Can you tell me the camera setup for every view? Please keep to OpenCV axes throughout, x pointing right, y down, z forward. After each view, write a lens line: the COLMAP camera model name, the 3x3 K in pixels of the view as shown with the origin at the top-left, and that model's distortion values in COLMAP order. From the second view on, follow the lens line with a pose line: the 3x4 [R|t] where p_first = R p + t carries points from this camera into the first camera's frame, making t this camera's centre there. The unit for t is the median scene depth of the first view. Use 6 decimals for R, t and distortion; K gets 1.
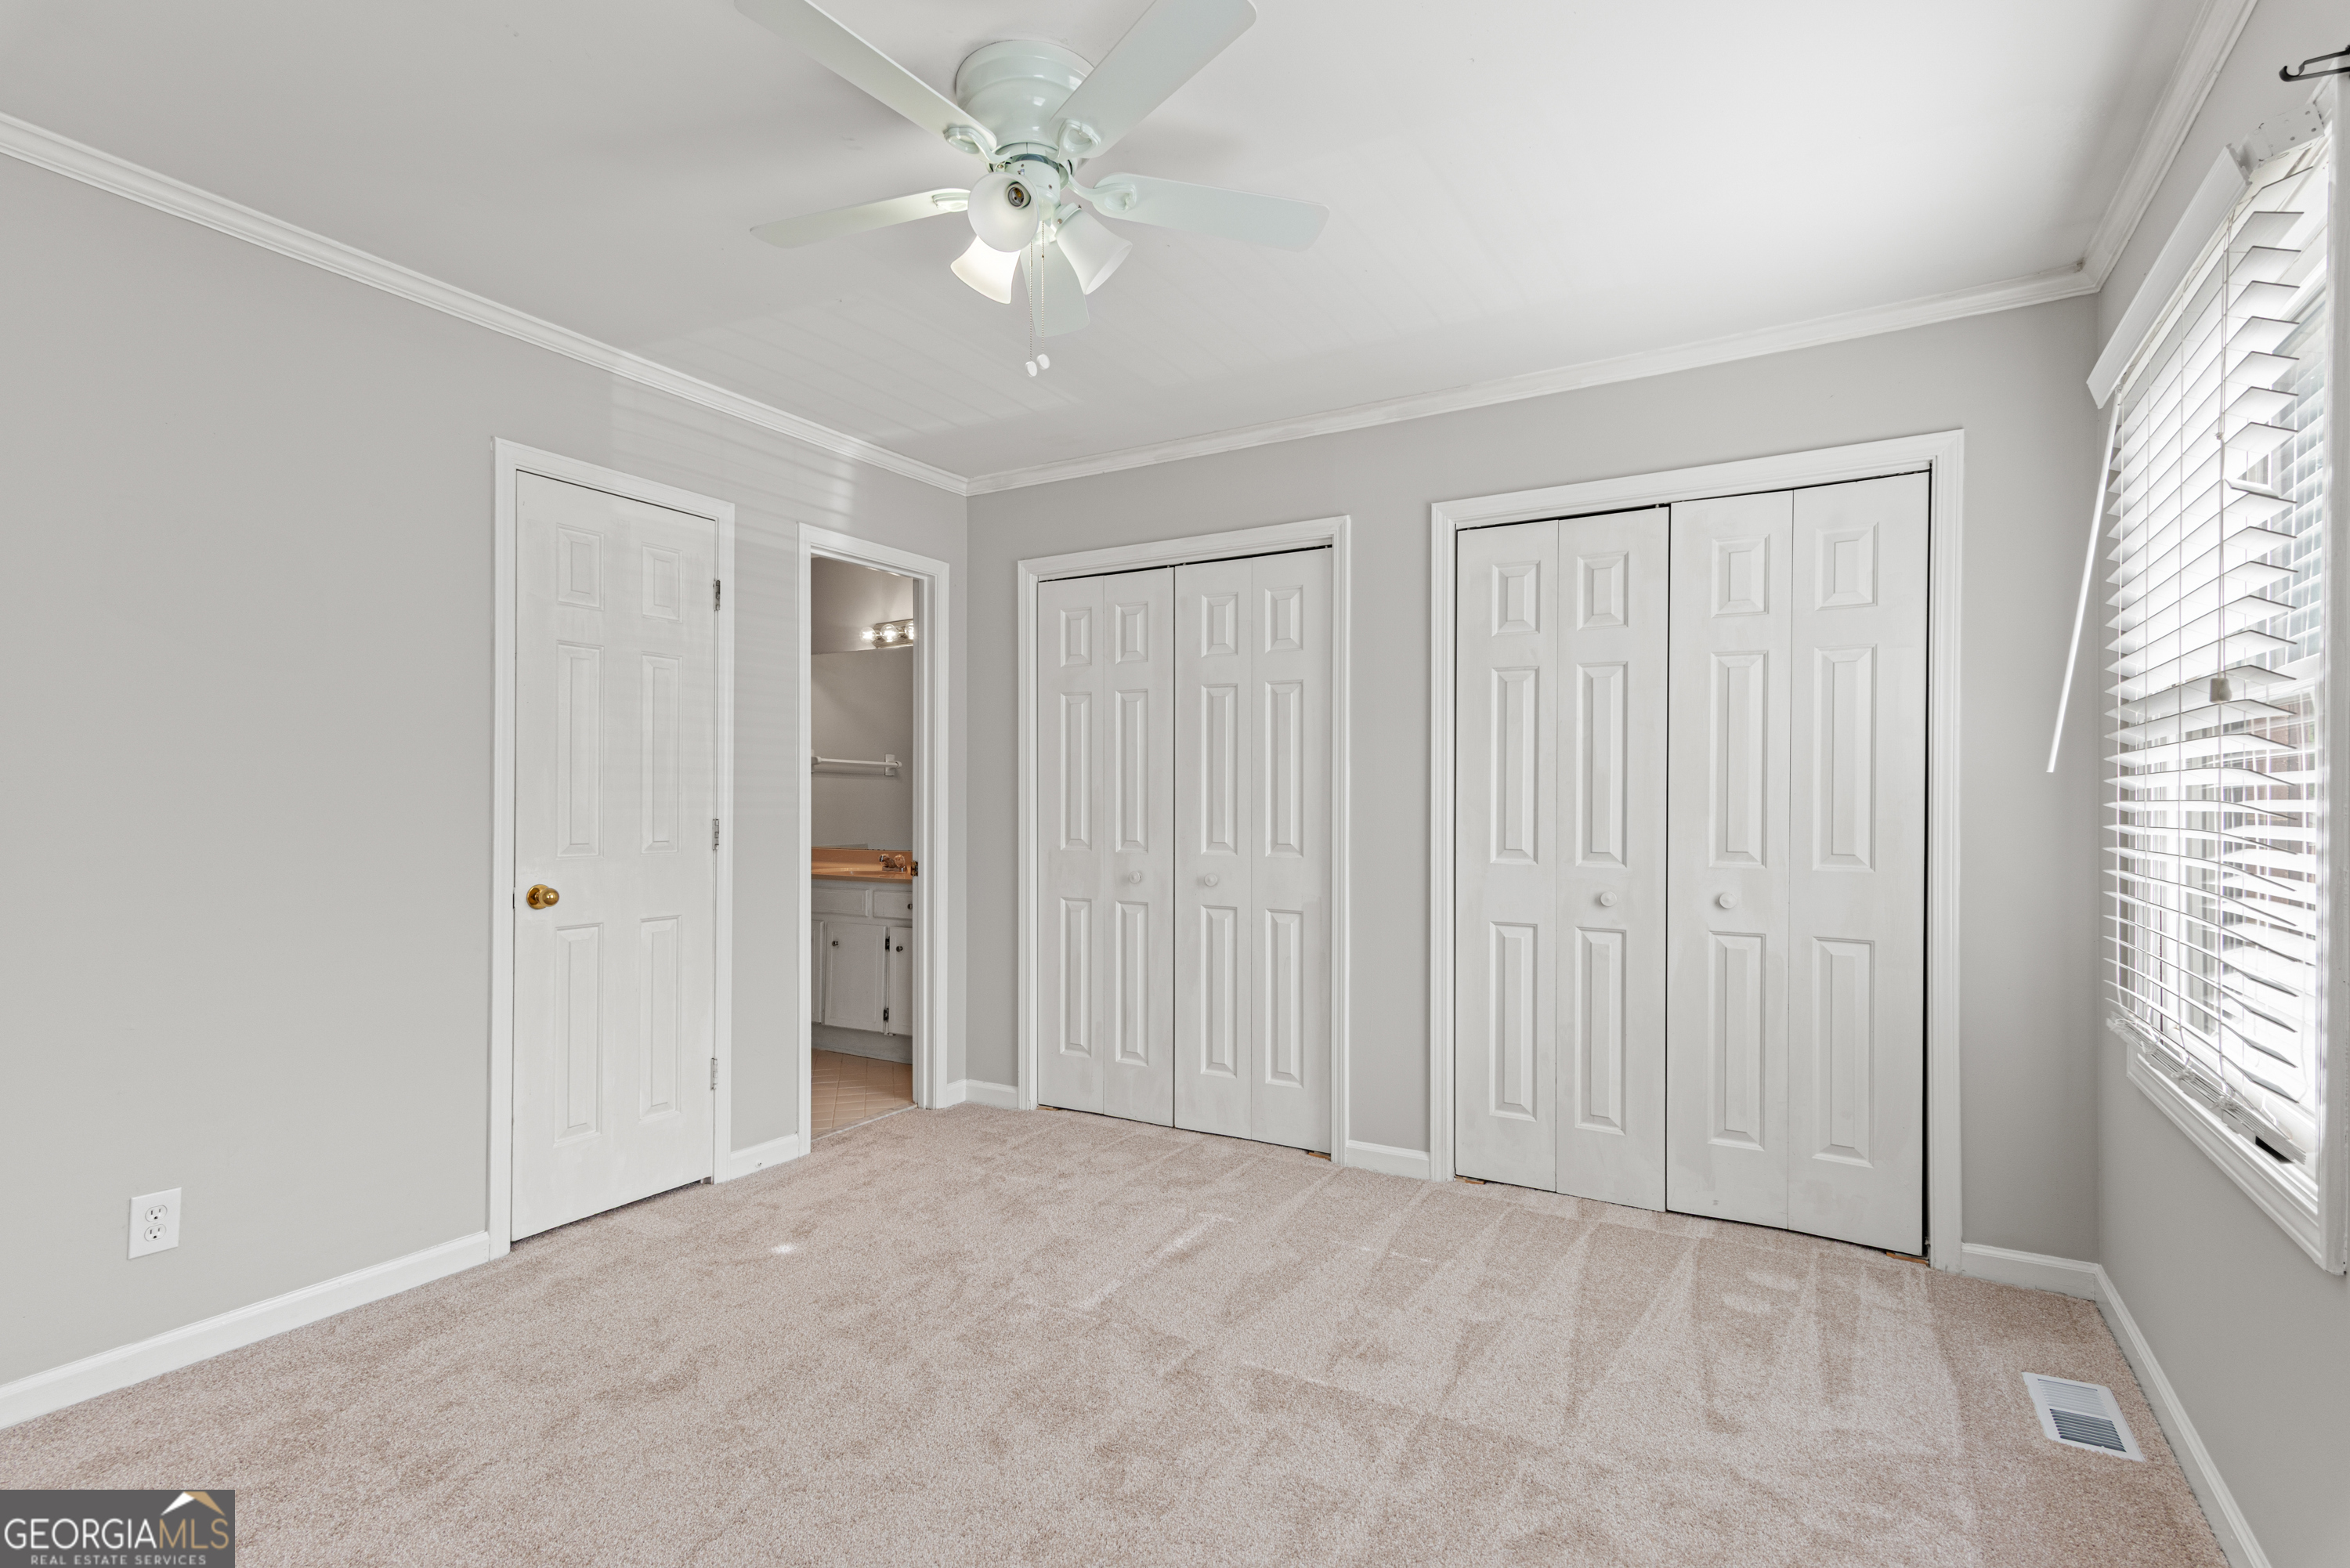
lens RADIAL K [[1143.4, 0, 1158.3], [0, 1143.4, 788.8], [0, 0, 1]] dist [0.010507, 0.001669]
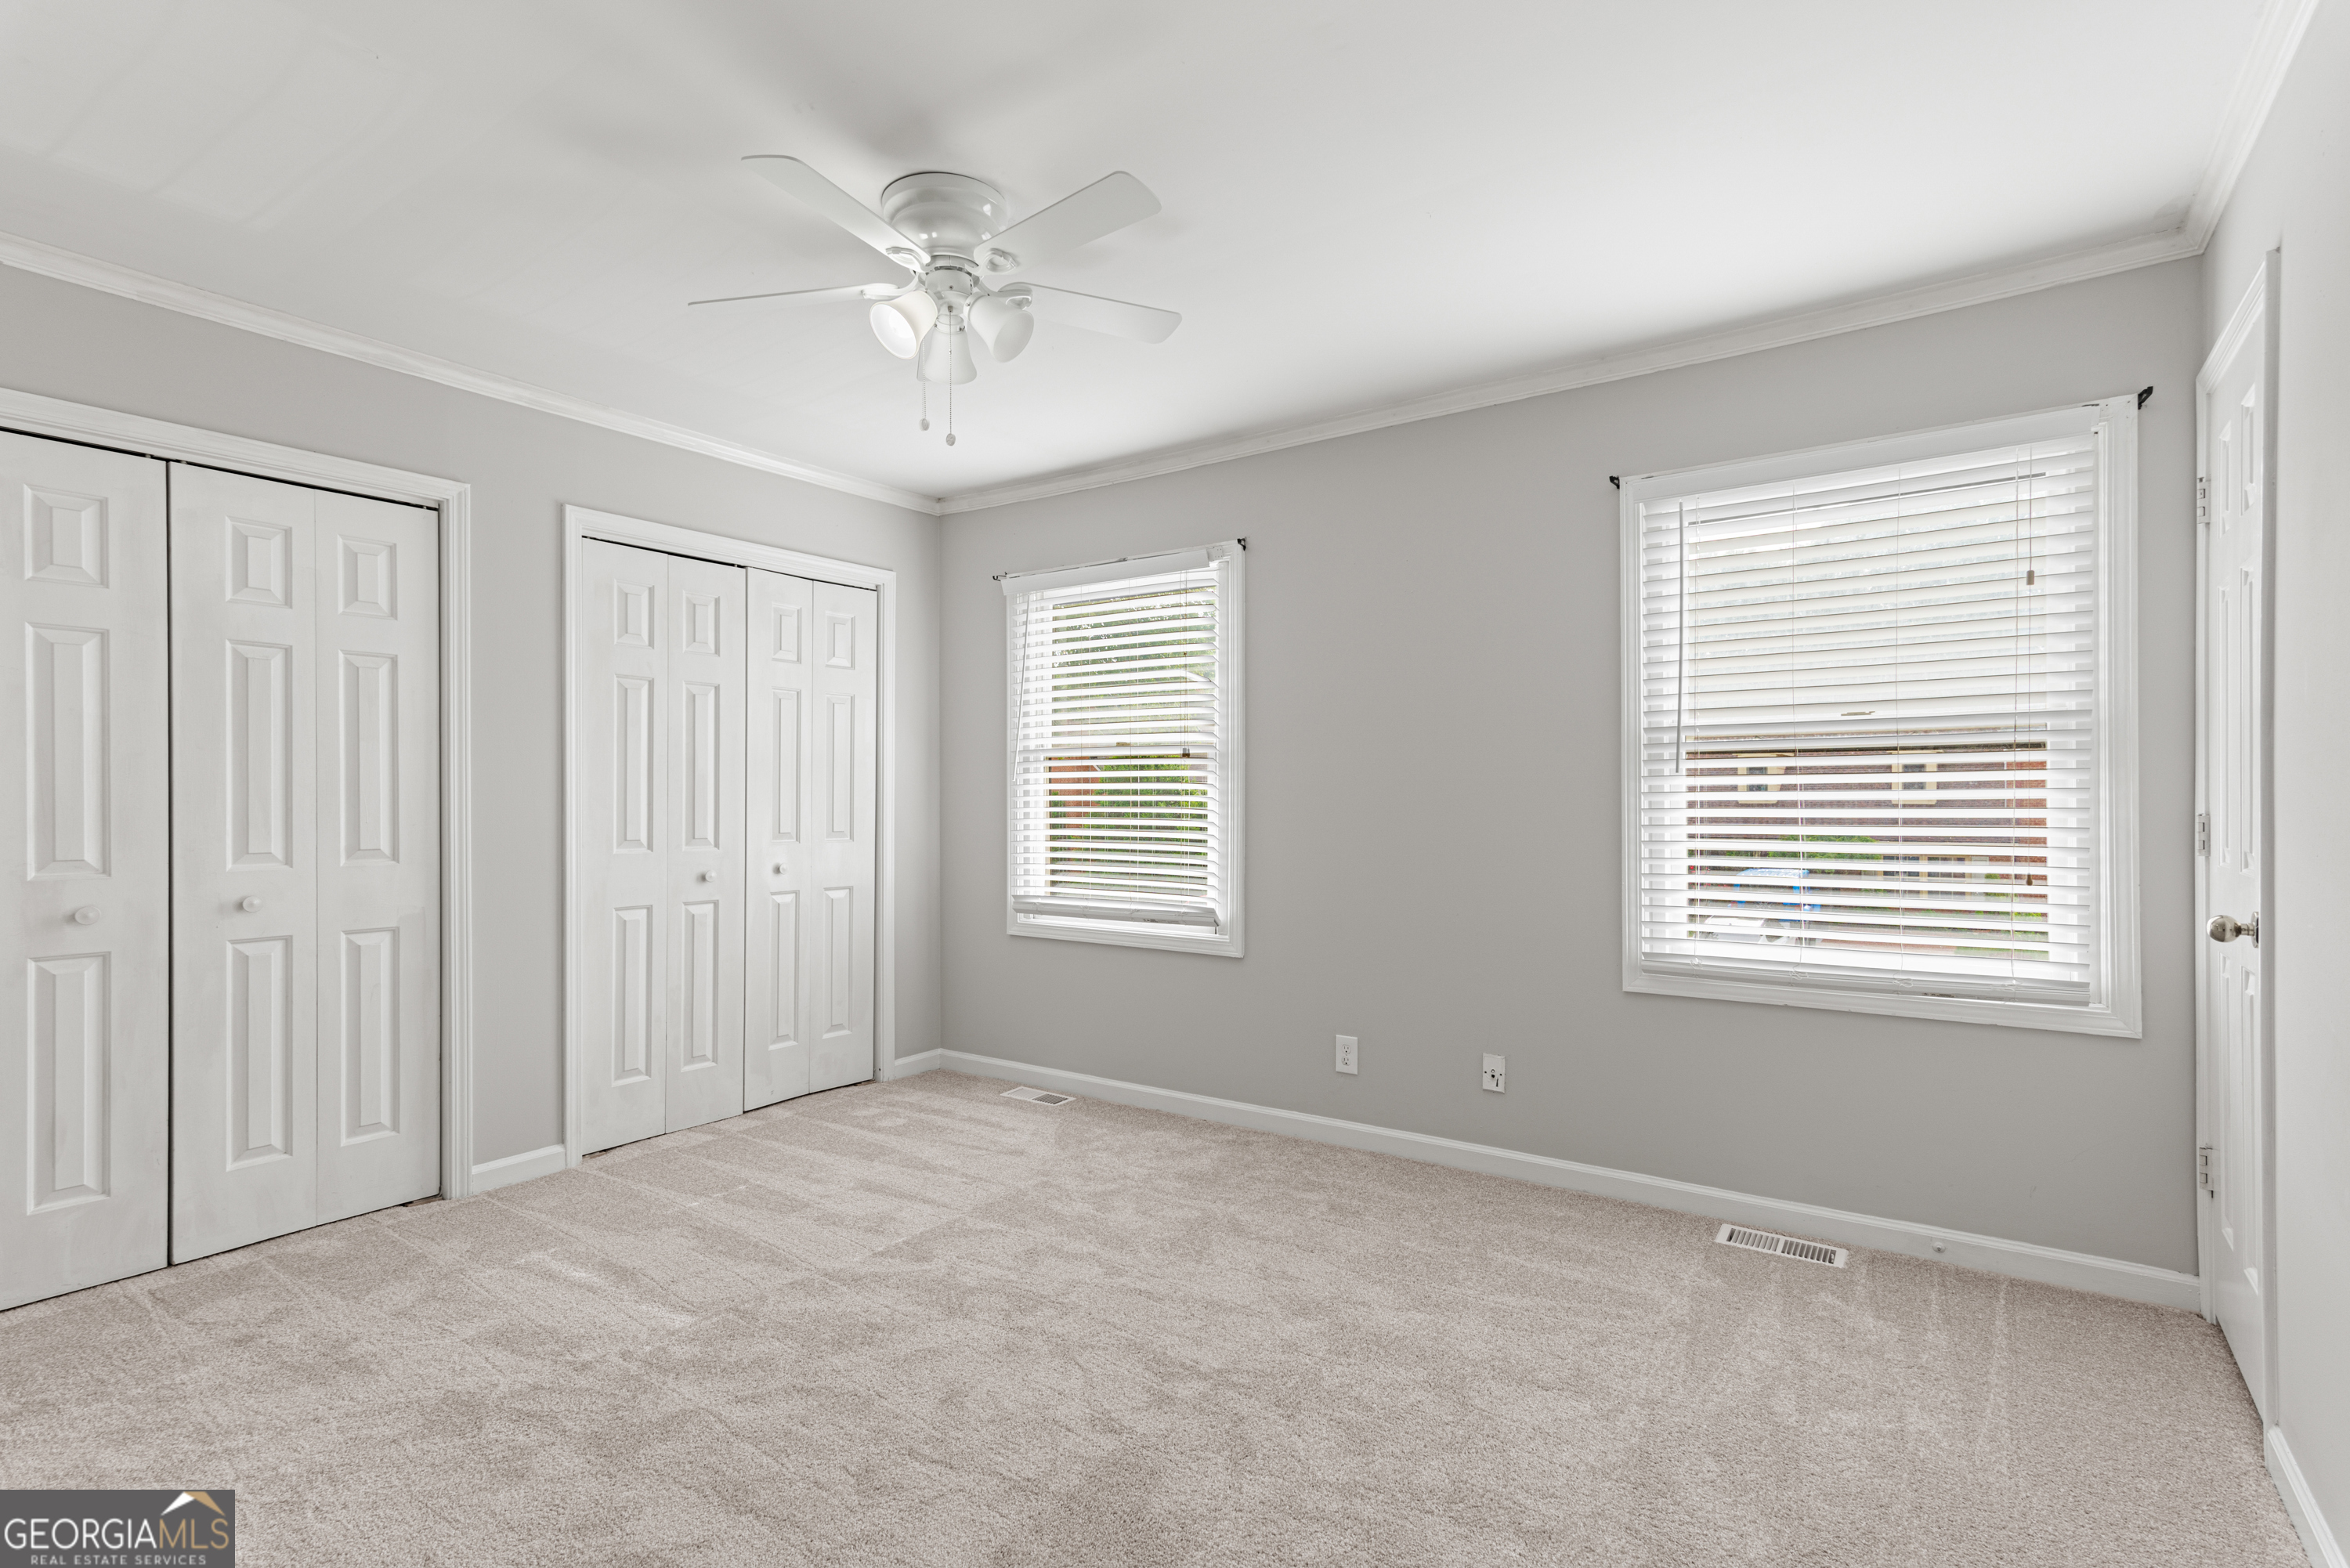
lens RADIAL K [[1143.4, 0, 1164.7], [0, 1143.4, 789.7], [0, 0, 1]] dist [0.010507, 0.001669]
pose [[0.070047, 0.005319, 0.997530, -0.793882], [-0.003911, 0.999980, -0.005058, 0.007930], [-0.997536, -0.003547, 0.070066, 0.425735]]
